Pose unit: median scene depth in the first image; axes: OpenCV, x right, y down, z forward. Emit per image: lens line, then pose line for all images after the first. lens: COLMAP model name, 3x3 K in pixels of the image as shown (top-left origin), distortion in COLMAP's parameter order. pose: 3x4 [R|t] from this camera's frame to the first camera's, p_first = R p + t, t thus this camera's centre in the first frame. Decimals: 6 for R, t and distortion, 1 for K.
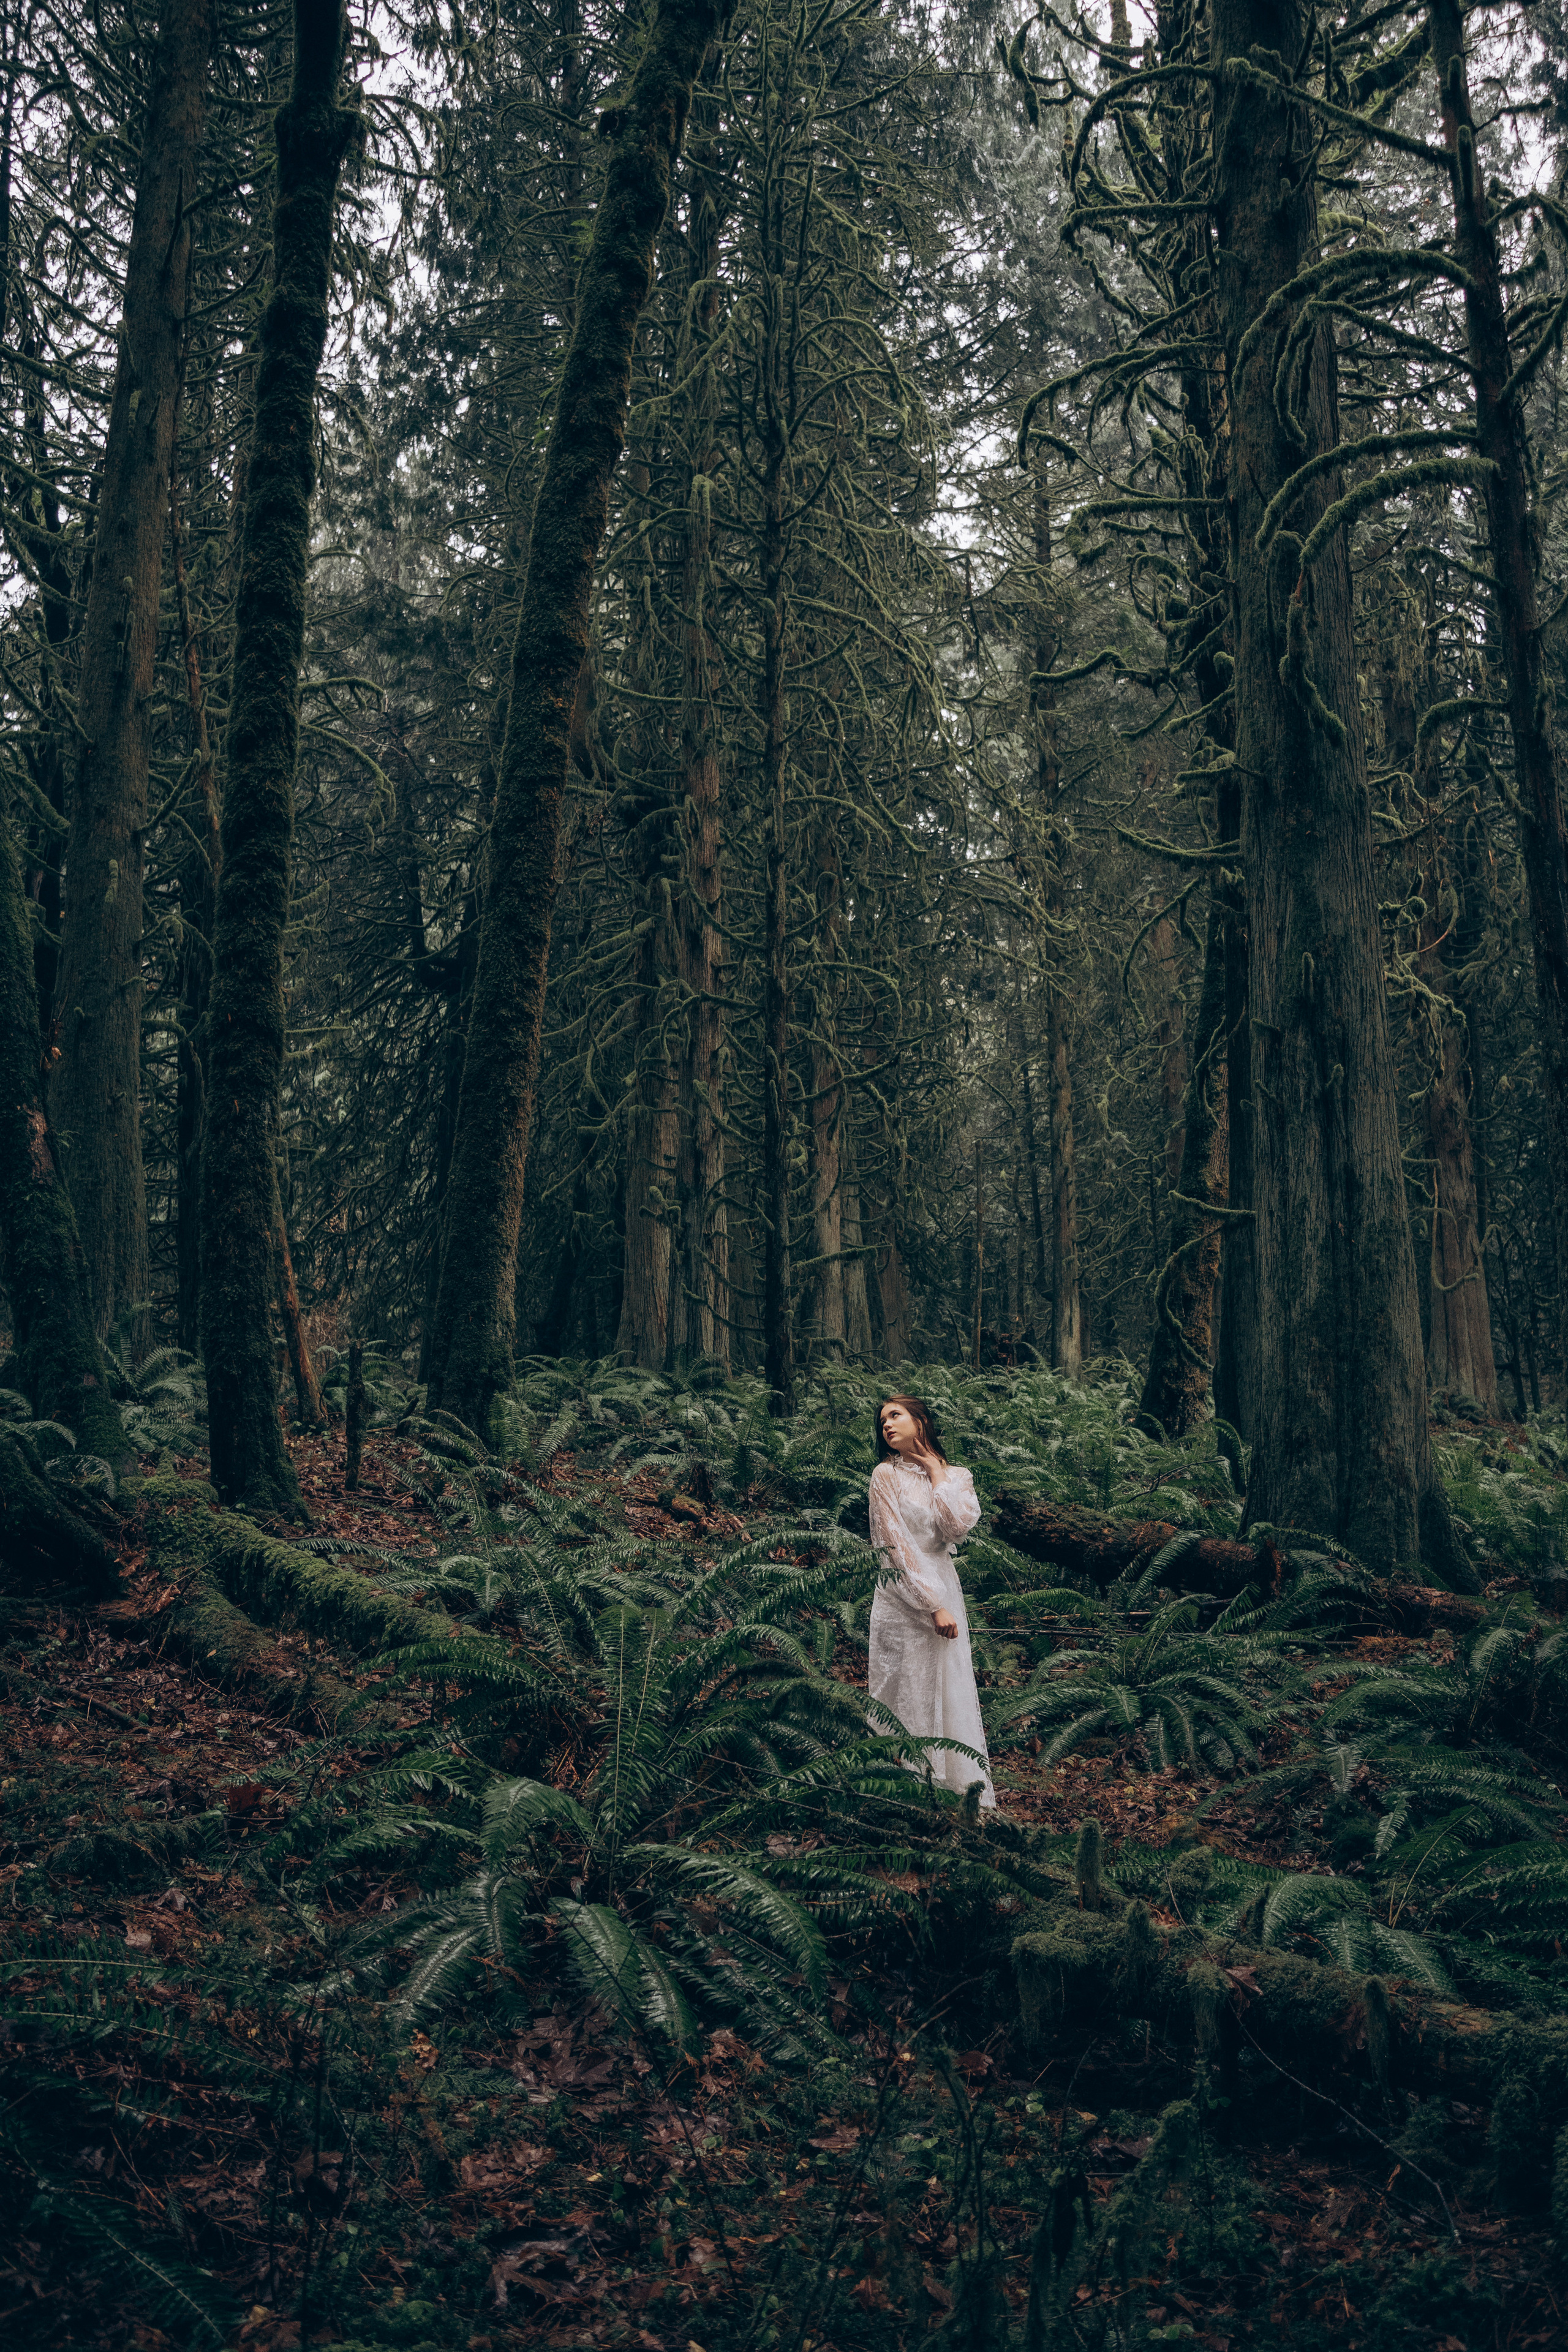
lens RADIAL K [[1915.0, 0, 782.5], [0, 1915.0, 1179.7], [0, 0, 1]] dist [-0.146852, 0.005638]
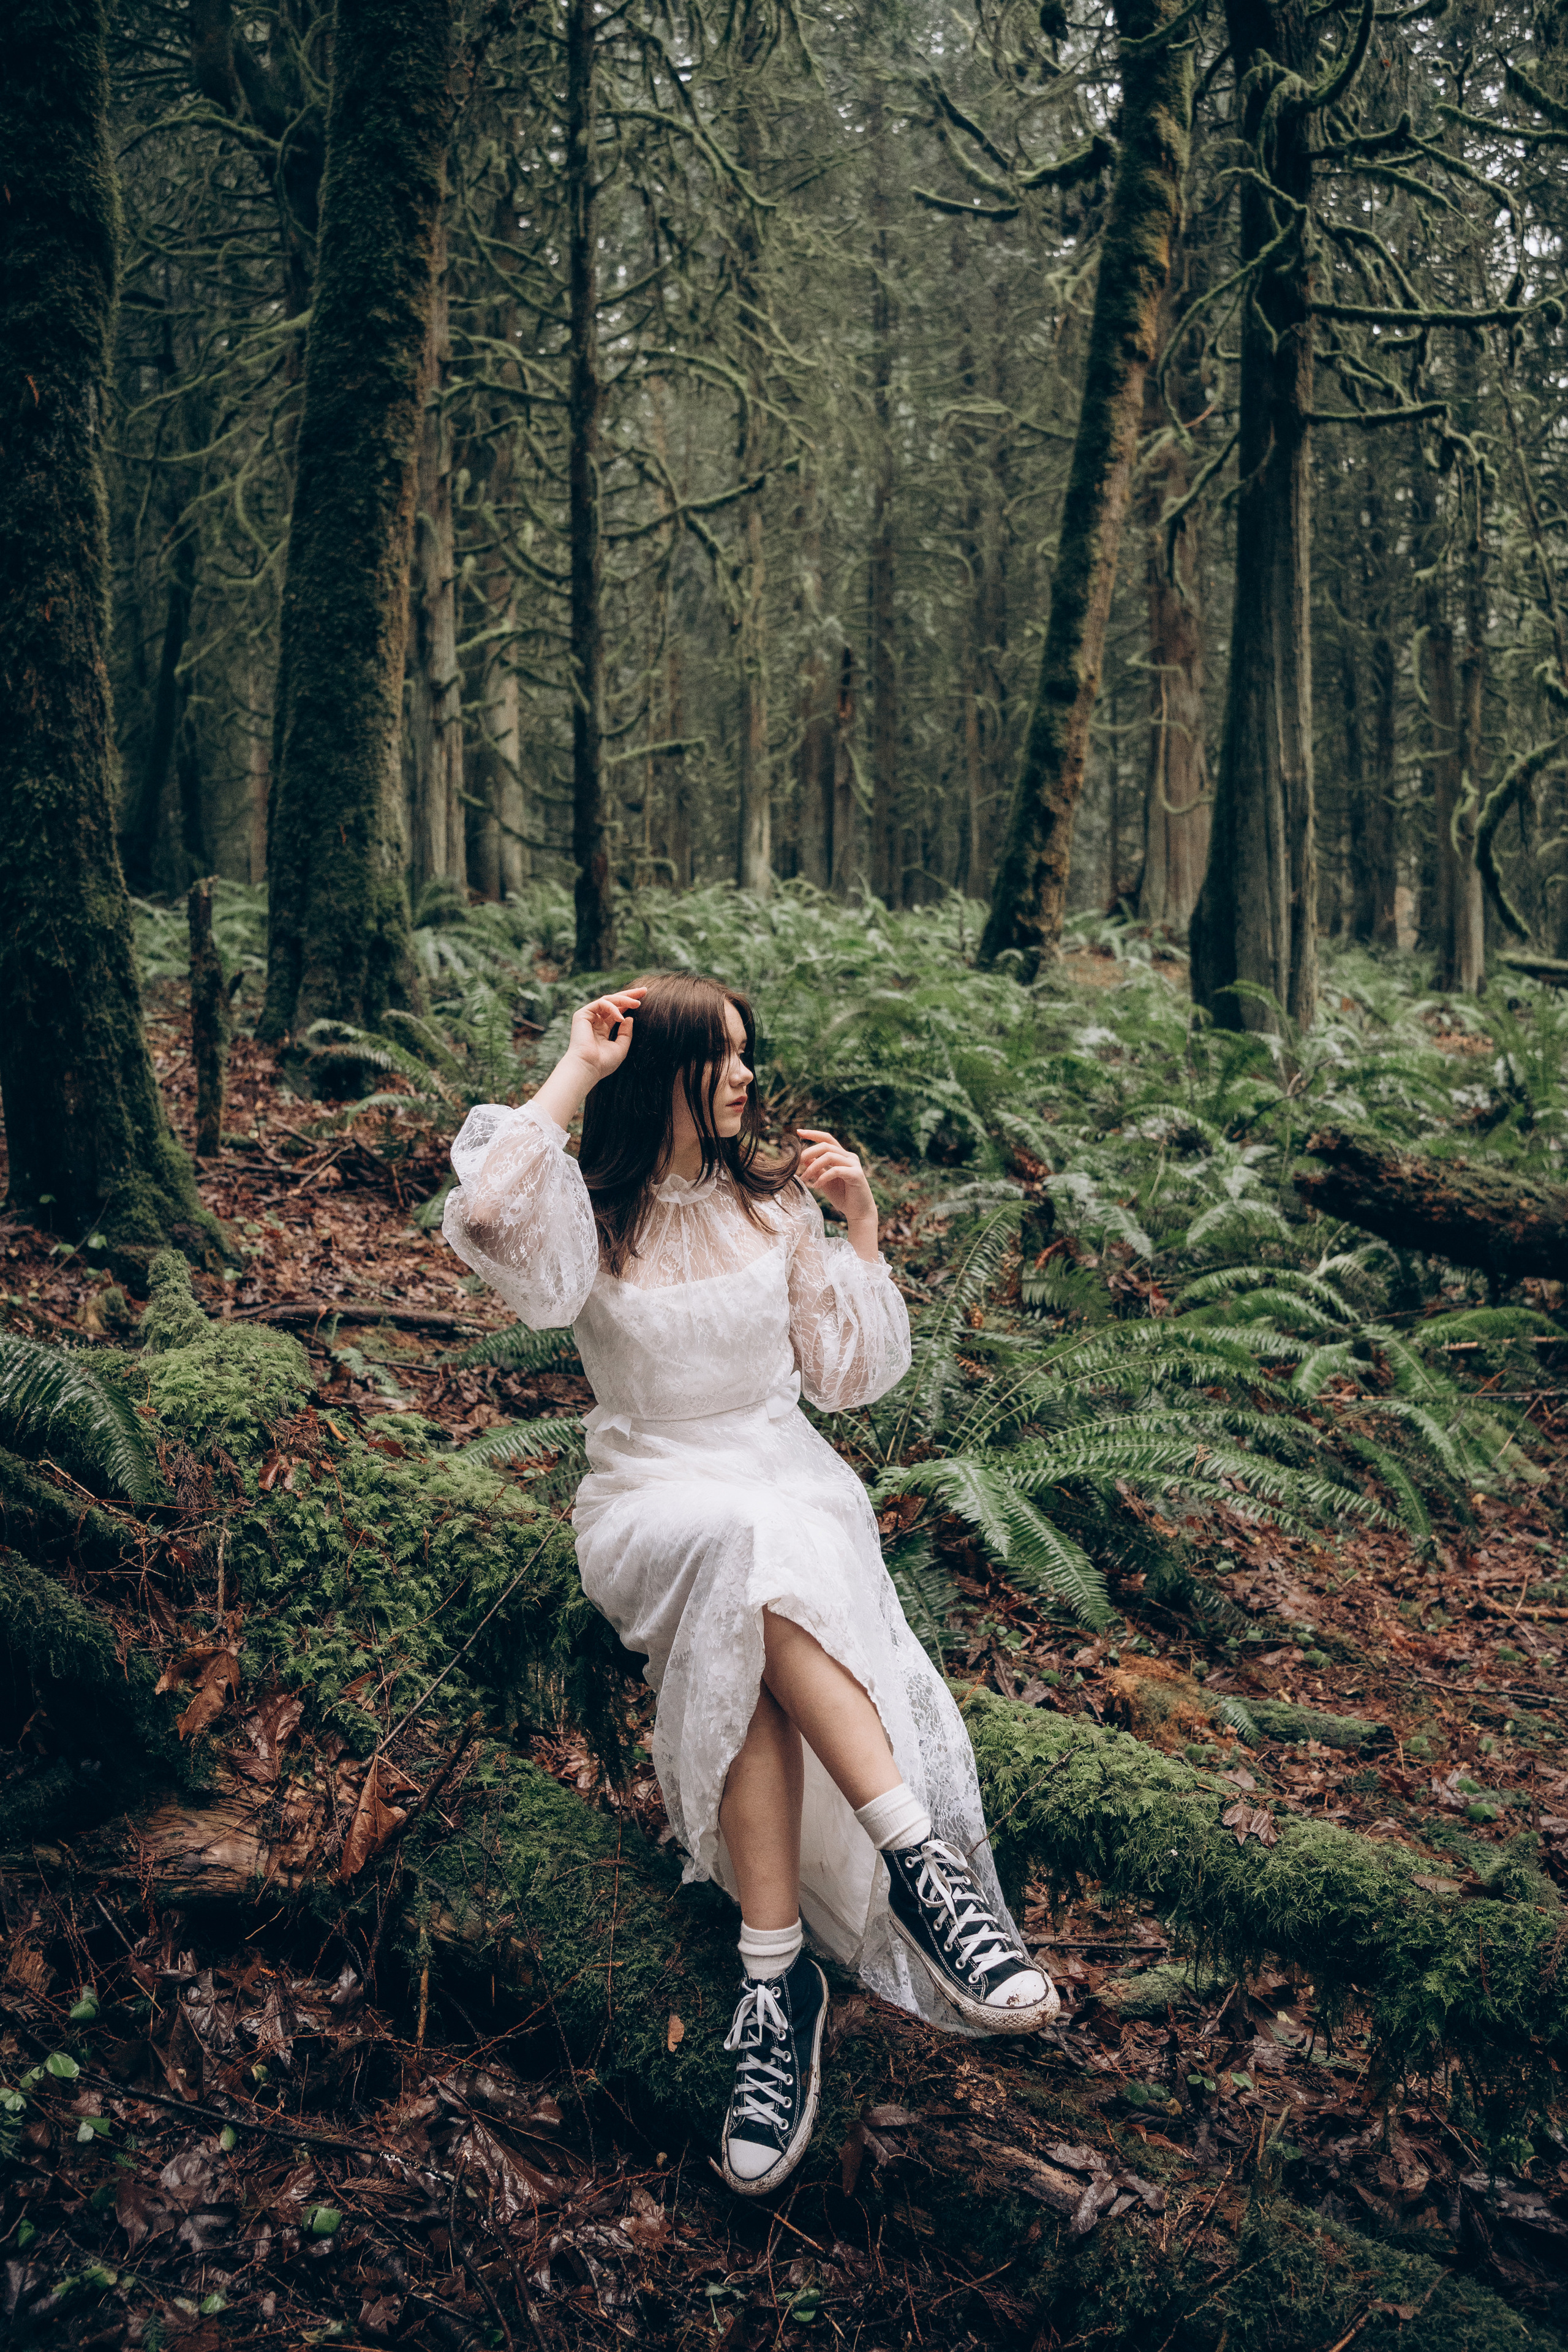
lens RADIAL K [[1915.0, 0, 782.3], [0, 1915.0, 1171.5], [0, 0, 1]] dist [-0.146852, 0.005638]
pose [[0.967014, -0.030040, 0.252946, -0.106414], [-0.033897, 0.969014, 0.244669, 0.014545], [-0.252458, -0.245173, 0.936032, 0.227570]]
